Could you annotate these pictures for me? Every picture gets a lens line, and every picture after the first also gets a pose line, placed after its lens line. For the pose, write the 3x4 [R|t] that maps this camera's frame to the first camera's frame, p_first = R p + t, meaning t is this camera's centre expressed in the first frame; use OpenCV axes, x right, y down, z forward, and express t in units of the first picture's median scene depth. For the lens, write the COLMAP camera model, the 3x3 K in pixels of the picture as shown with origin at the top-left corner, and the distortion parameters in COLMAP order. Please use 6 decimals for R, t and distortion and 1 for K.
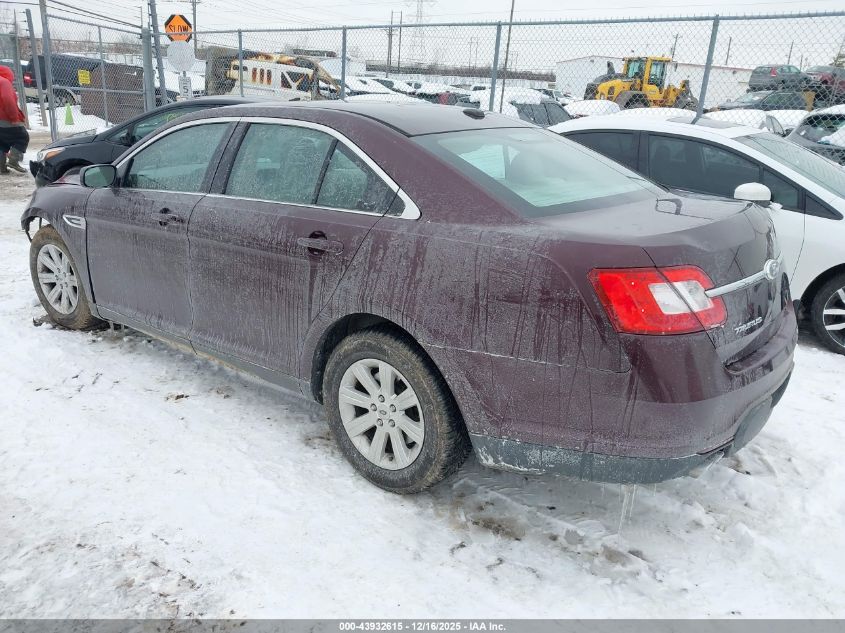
lens RADIAL K [[658.2, 0, 428.4], [0, 658.2, 320.8], [0, 0, 1]] dist [0.029846, -0.032112]
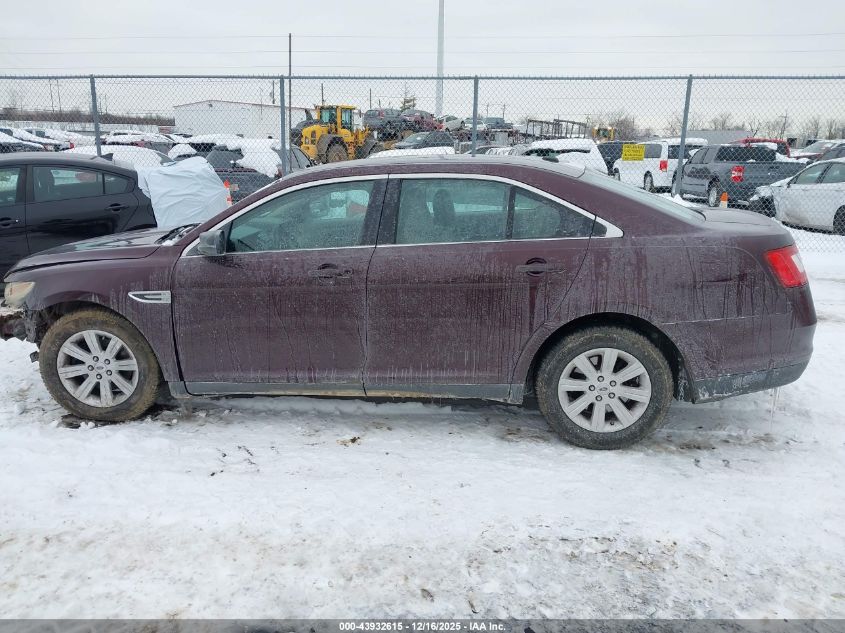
lens RADIAL K [[658.2, 0, 423.1], [0, 658.2, 314.1], [0, 0, 1]] dist [0.029846, -0.032112]
pose [[0.846221, -0.166351, 0.506199, -0.990102], [0.199800, 0.979763, -0.012033, -0.058719], [-0.493953, 0.111322, 0.862333, 0.043026]]
